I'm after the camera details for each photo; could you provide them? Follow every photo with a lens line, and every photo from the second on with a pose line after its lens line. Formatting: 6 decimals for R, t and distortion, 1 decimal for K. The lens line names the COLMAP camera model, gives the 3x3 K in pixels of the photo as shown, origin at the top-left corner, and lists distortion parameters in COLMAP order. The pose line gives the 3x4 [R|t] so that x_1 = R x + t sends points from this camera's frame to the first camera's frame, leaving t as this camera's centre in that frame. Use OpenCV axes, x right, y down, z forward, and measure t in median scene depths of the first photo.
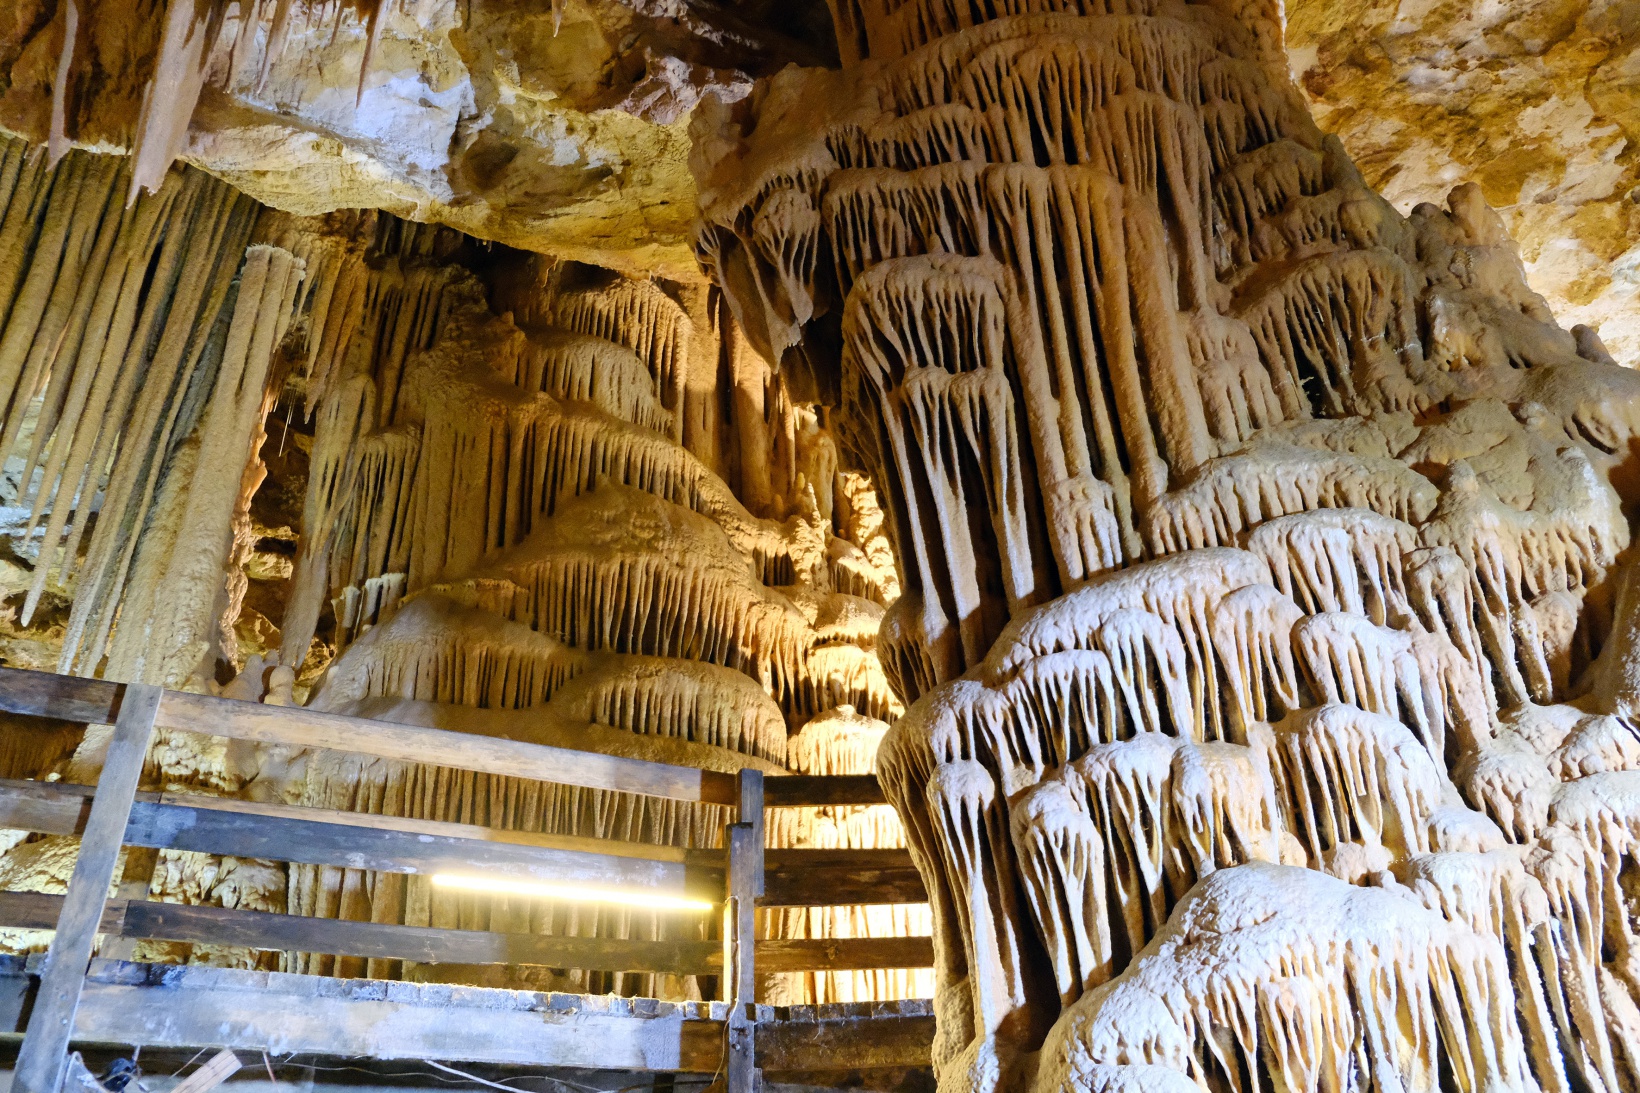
lens RADIAL K [[1267.4, 0, 820.0], [0, 1267.4, 531.1], [0, 0, 1]] dist [-0.033903, 0.031813]
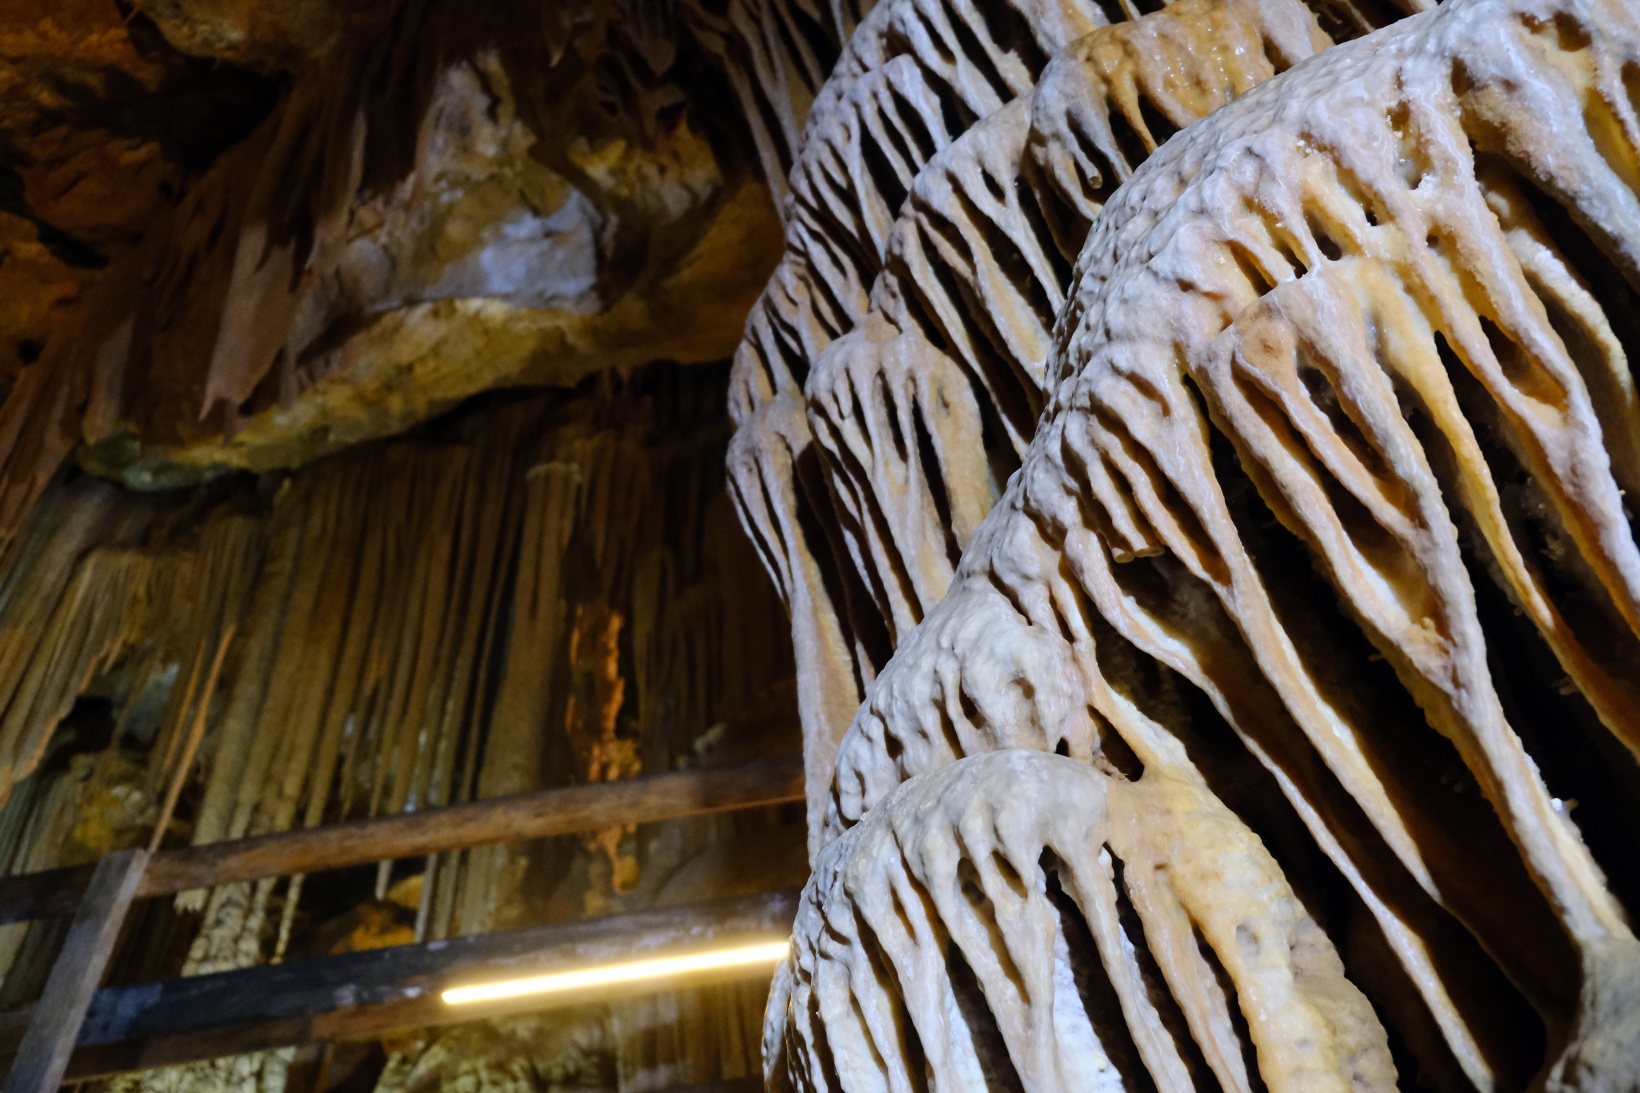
lens RADIAL K [[1267.4, 0, 828.5], [0, 1267.4, 524.9], [0, 0, 1]] dist [-0.033903, 0.031813]
pose [[0.800110, -0.427022, -0.421279, 0.174848], [0.339239, 0.901325, -0.269316, 0.198957], [0.494713, 0.072568, 0.866021, 0.324136]]
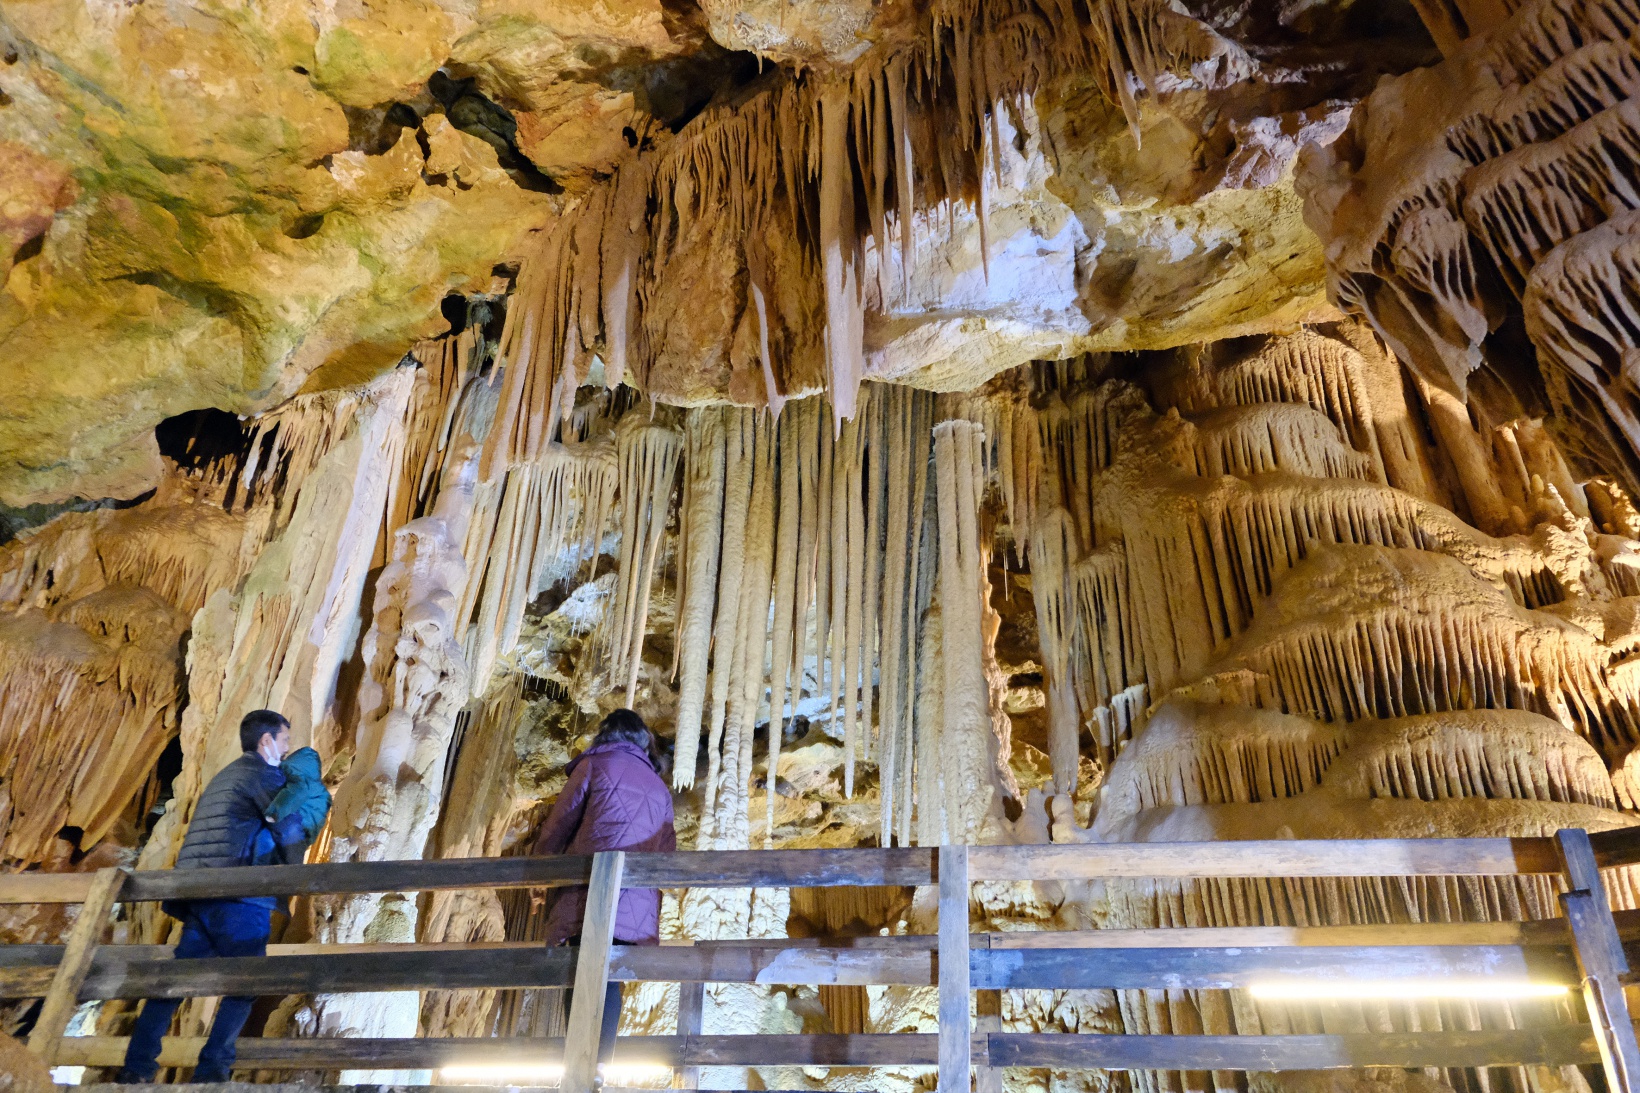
lens RADIAL K [[1267.4, 0, 833.6], [0, 1267.4, 536.2], [0, 0, 1]] dist [-0.033903, 0.031813]
pose [[0.822887, -0.269805, -0.500062, 0.013287], [0.241644, 0.962694, -0.121773, -0.021706], [0.514262, -0.020632, 0.857385, -0.017578]]
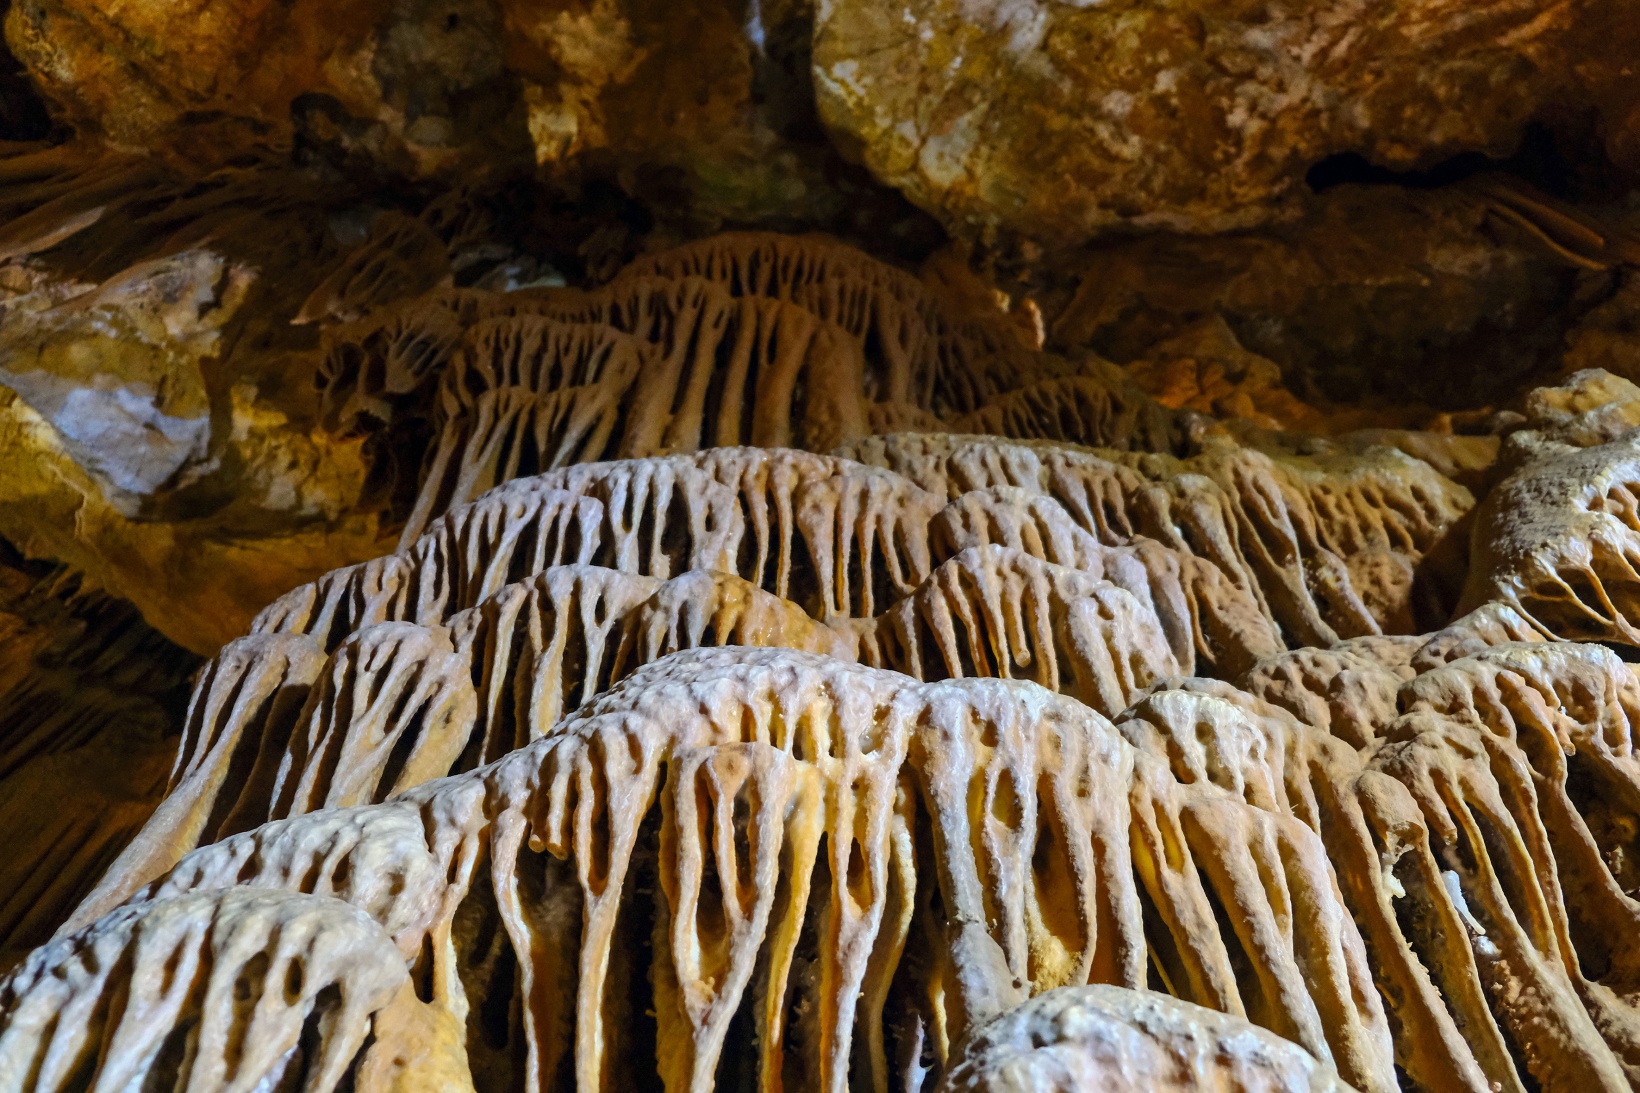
lens RADIAL K [[1267.4, 0, 814.8], [0, 1267.4, 521.1], [0, 0, 1]] dist [-0.033903, 0.031813]
pose [[0.986273, 0.164181, 0.017601, 0.167783], [-0.117679, 0.773668, -0.622567, 0.240269], [-0.115832, 0.611949, 0.782369, 0.299691]]
